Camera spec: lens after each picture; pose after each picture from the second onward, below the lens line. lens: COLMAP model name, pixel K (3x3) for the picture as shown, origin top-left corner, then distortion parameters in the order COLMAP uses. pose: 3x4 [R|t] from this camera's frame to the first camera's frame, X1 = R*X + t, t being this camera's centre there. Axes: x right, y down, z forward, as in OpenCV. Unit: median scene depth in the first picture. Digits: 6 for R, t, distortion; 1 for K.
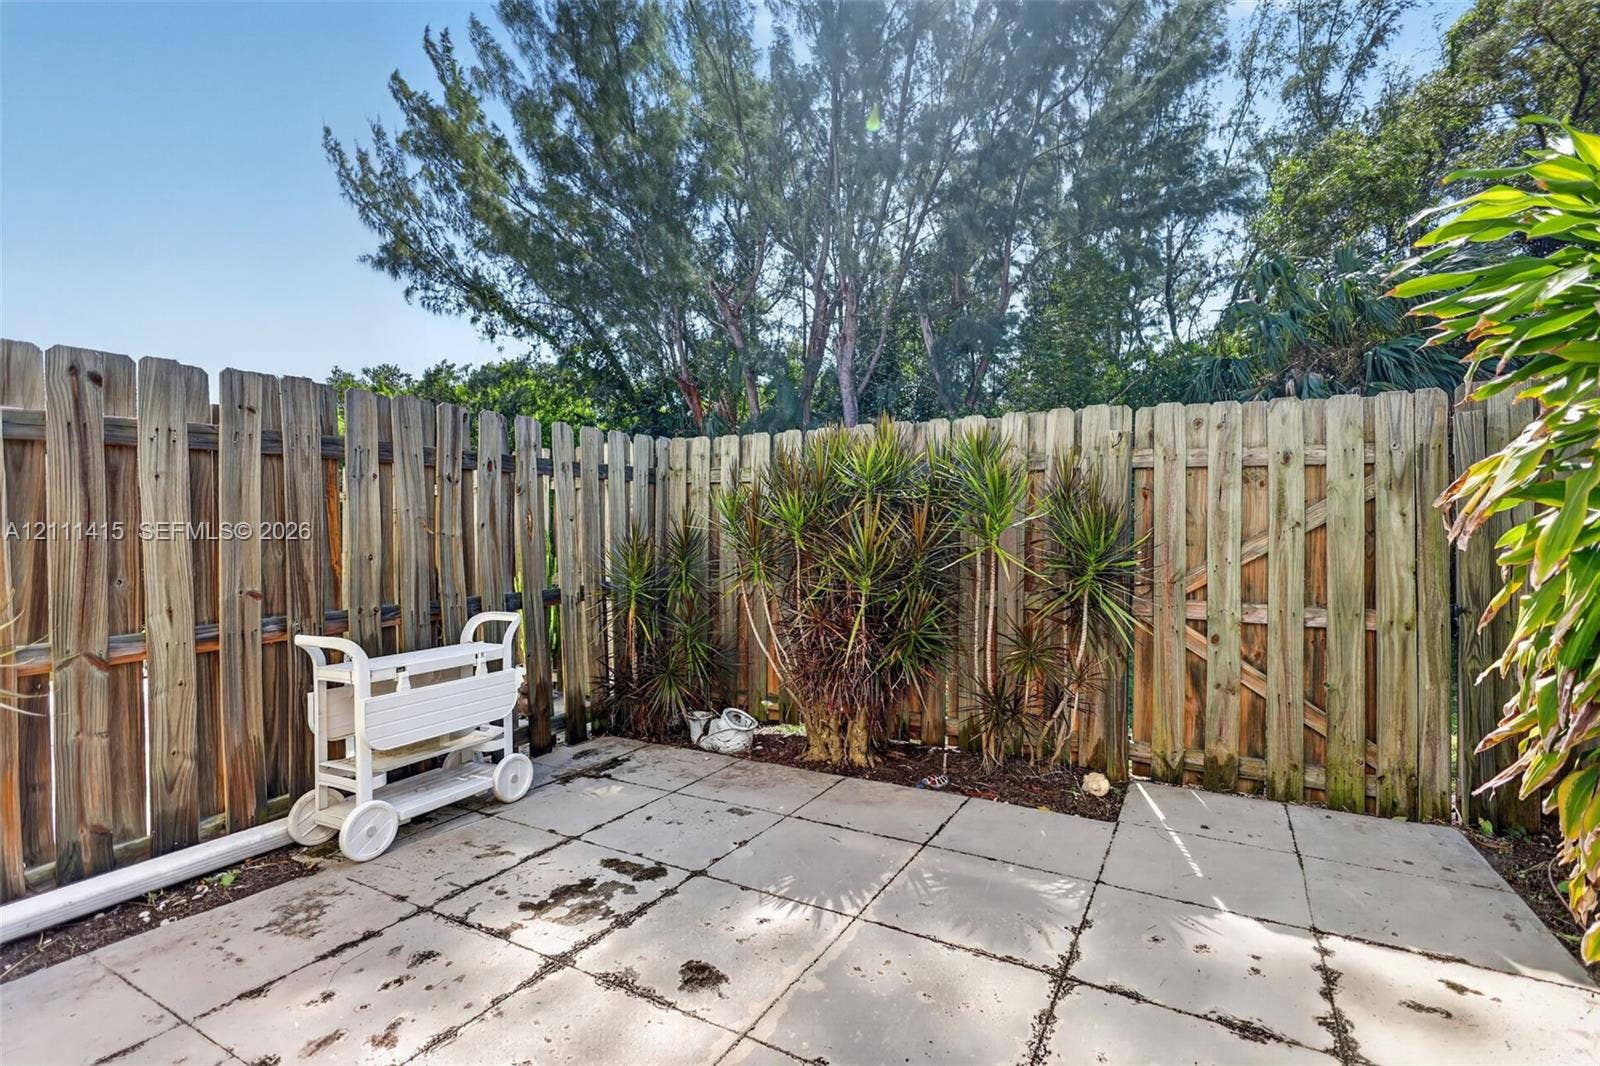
lens RADIAL K [[746.8, 0, 795.9], [0, 746.8, 530.2], [0, 0, 1]] dist [0.000856, 0.001002]
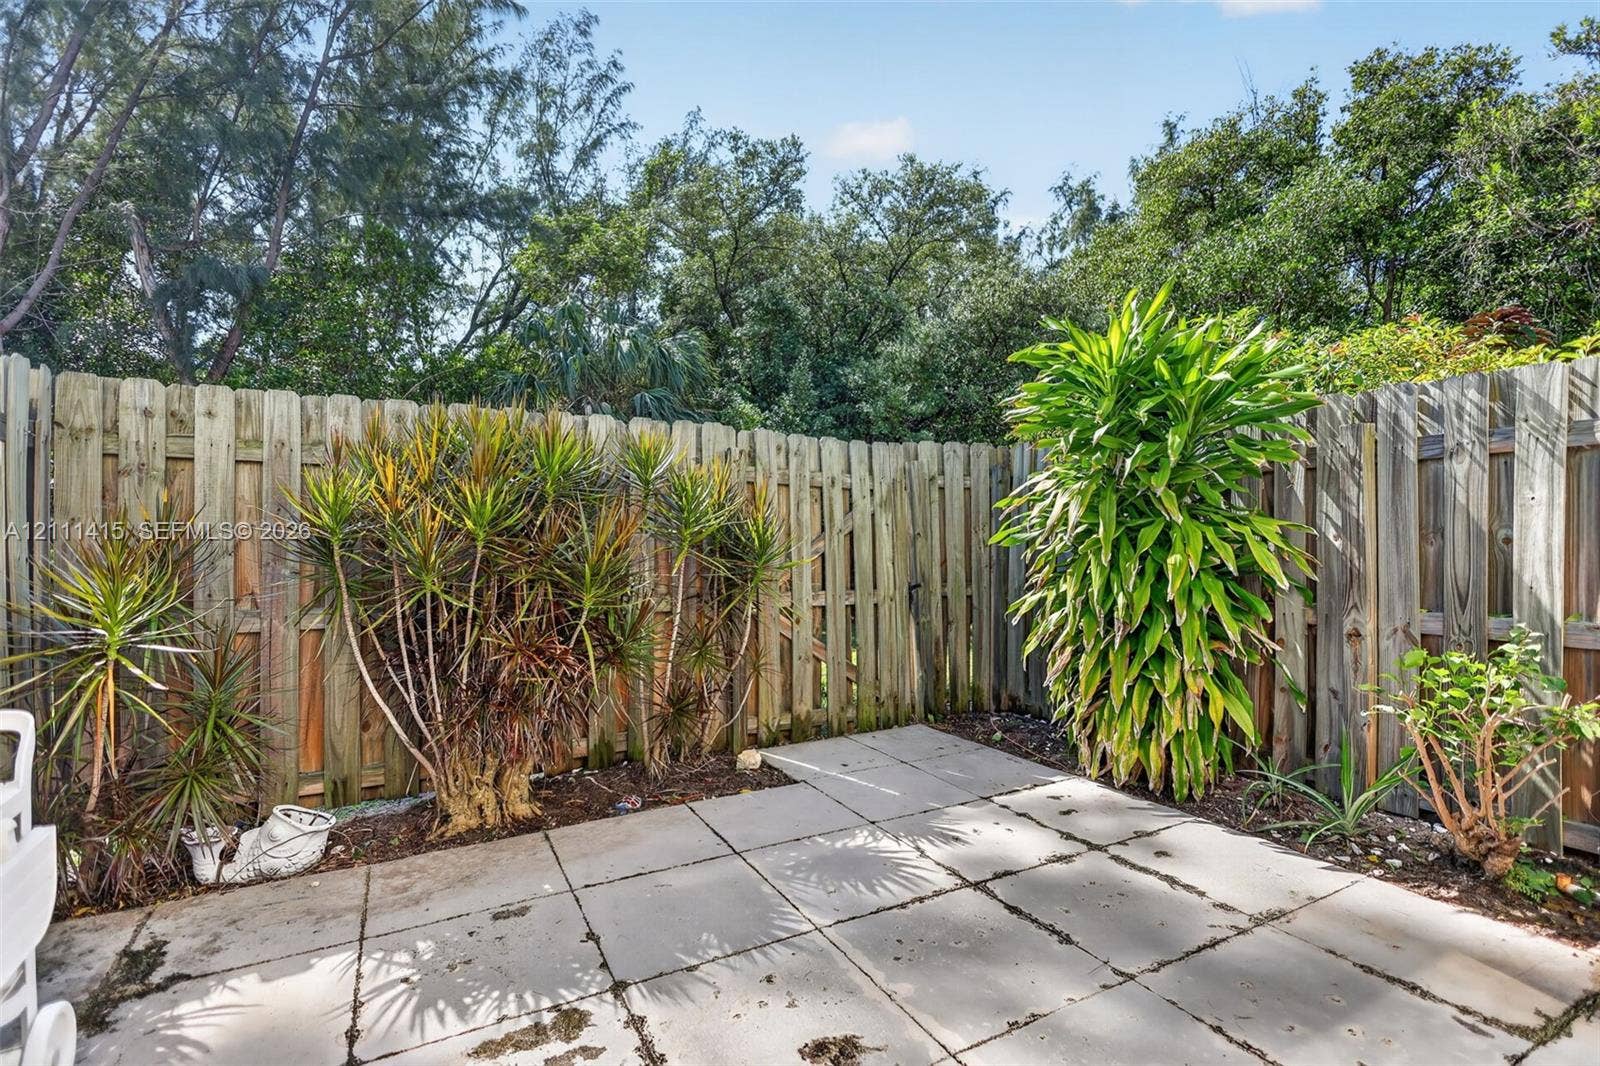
lens RADIAL K [[748.7, 0, 792.7], [0, 748.7, 518.3], [0, 0, 1]] dist [-0.001725, 0.000847]
pose [[0.526311, 0.019549, 0.850067, -0.545614], [0.000660, 0.999726, -0.023399, 0.001438], [-0.850292, 0.012876, 0.526154, 0.350985]]
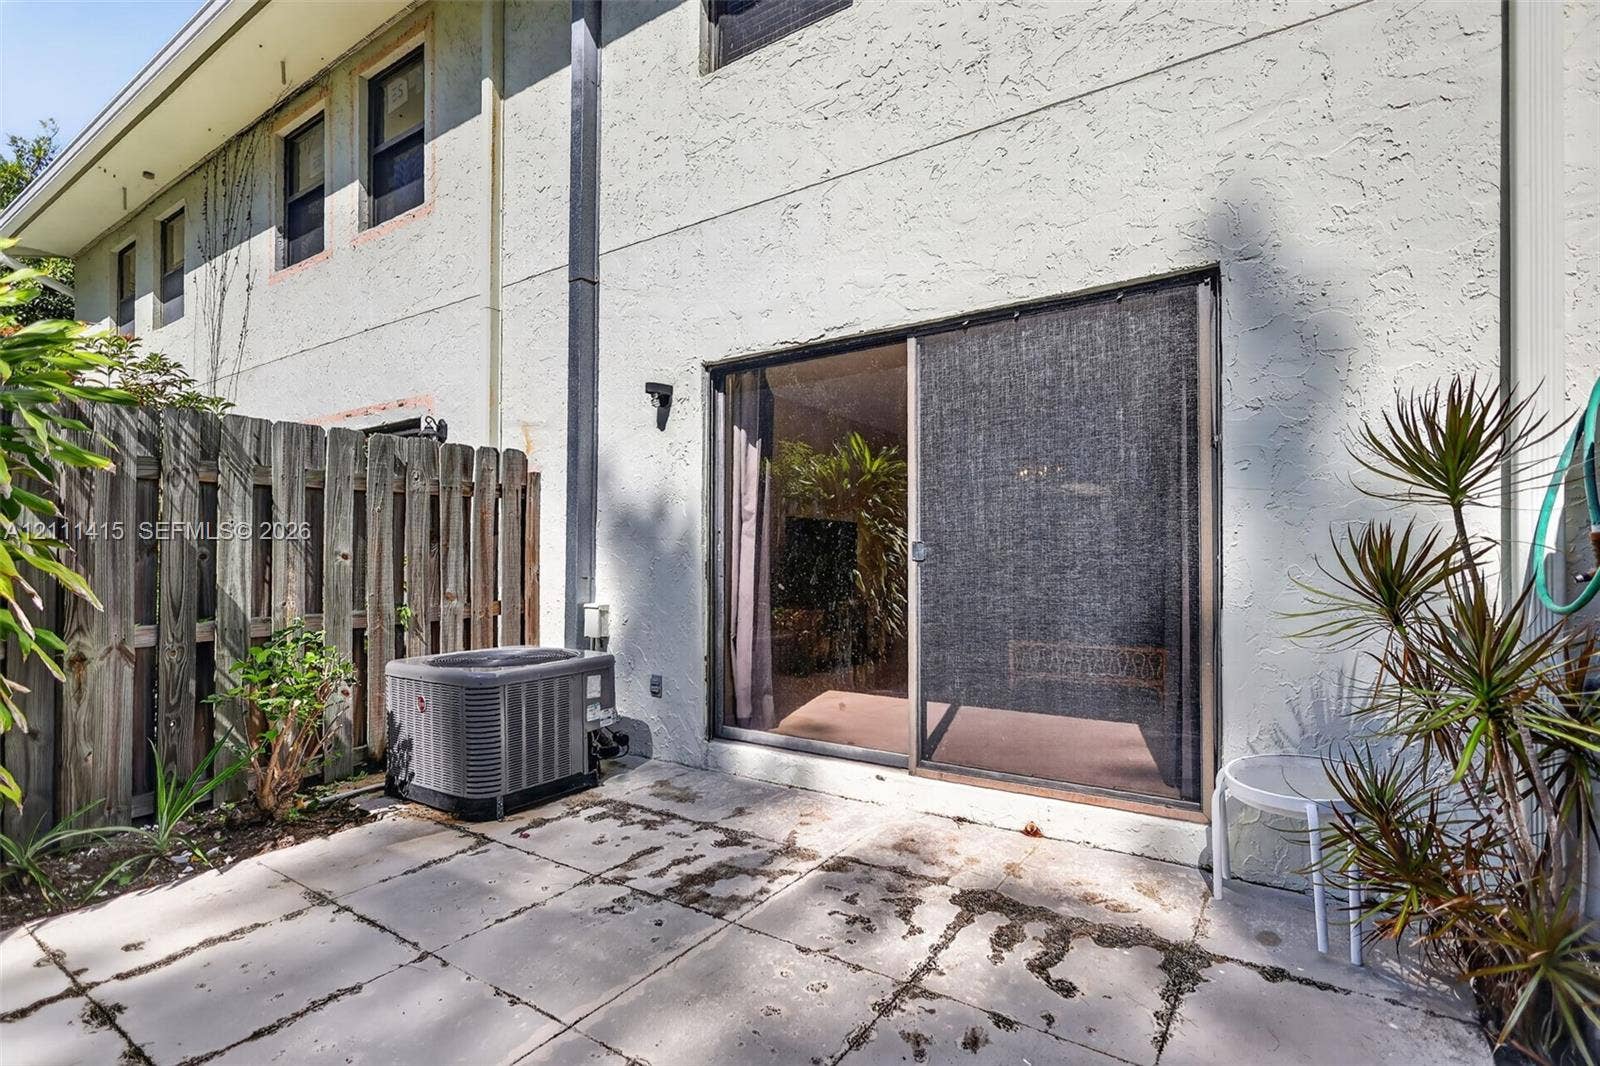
lens RADIAL K [[747.0, 0, 802.6], [0, 747.0, 555.3], [0, 0, 1]] dist [-0.000057, 0.000412]
pose [[-0.998166, 0.006211, 0.060210, -0.250997], [0.006419, 0.999974, 0.003262, 0.007990], [-0.060189, 0.003642, -0.998180, 1.077424]]
